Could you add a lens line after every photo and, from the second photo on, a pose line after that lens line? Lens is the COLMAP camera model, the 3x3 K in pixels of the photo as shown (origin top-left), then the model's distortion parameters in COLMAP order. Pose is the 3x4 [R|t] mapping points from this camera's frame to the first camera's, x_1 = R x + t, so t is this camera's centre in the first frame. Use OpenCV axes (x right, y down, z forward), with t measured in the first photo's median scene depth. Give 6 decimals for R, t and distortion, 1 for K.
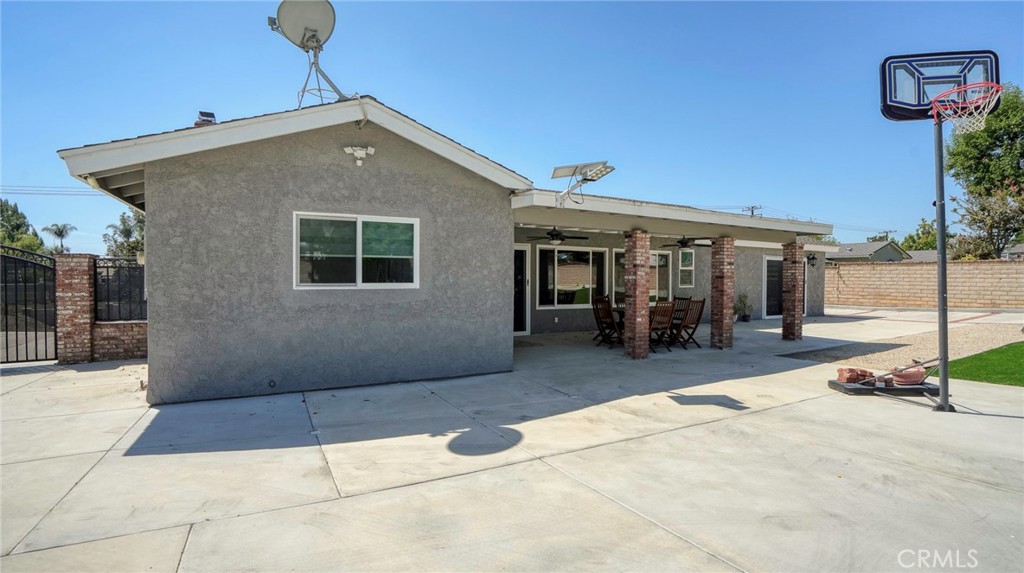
lens RADIAL K [[466.7, 0, 508.3], [0, 466.7, 293.2], [0, 0, 1]] dist [-0.052161, 0.012489]
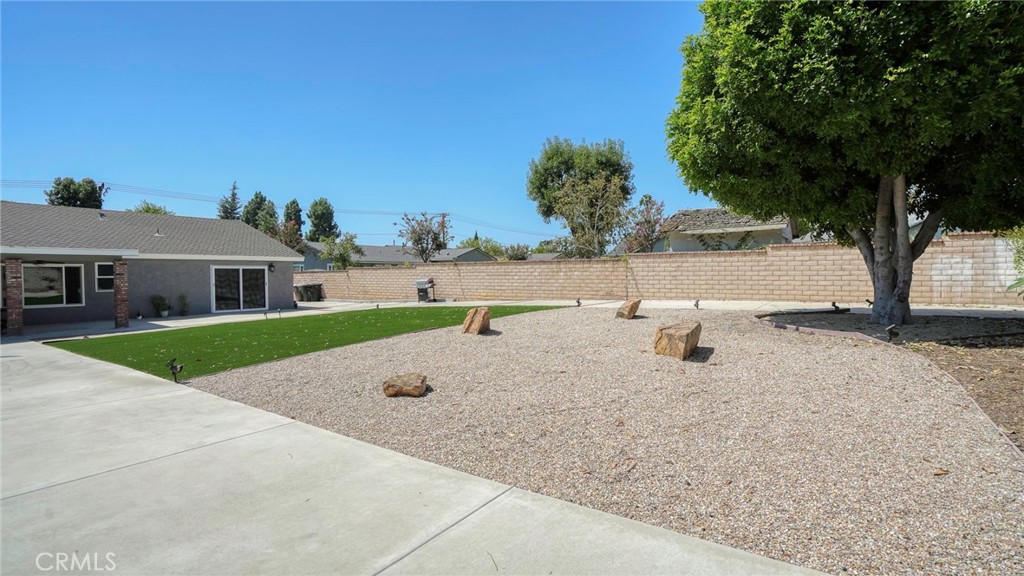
lens RADIAL K [[466.9, 0, 502.9], [0, 466.9, 283.4], [0, 0, 1]] dist [-0.062359, 0.026247]
pose [[0.905455, -0.018517, 0.424038, 1.350671], [0.024263, 0.999672, -0.008155, 0.002989], [-0.423748, 0.017672, 0.905607, -0.982704]]
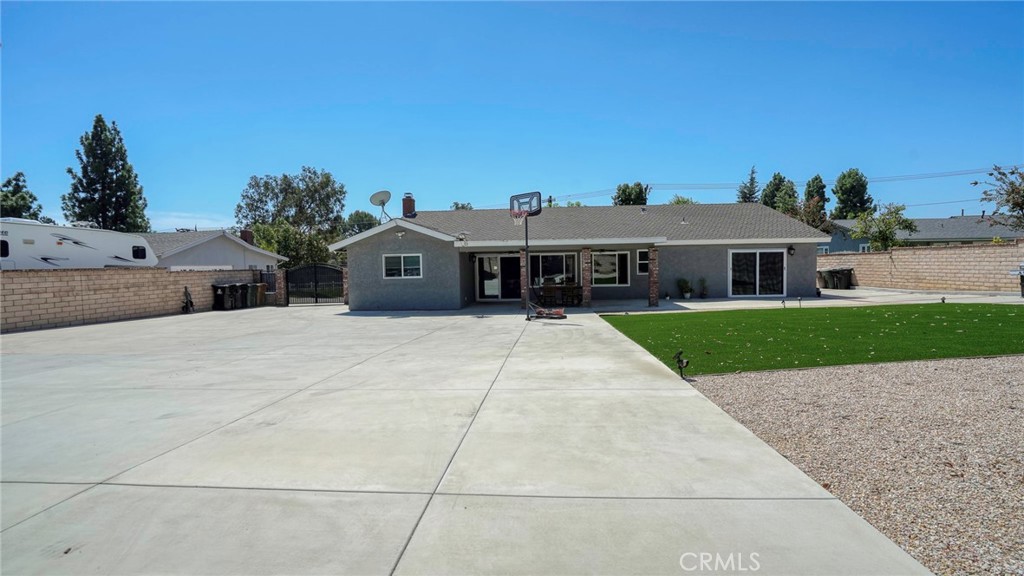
lens RADIAL K [[466.5, 0, 518.8], [0, 466.5, 289.1], [0, 0, 1]] dist [-0.062099, 0.029989]
pose [[0.846663, 0.007196, -0.532080, 1.339903], [0.005833, 0.999723, 0.022802, -0.002140], [0.532097, -0.022409, 0.846387, -0.812878]]
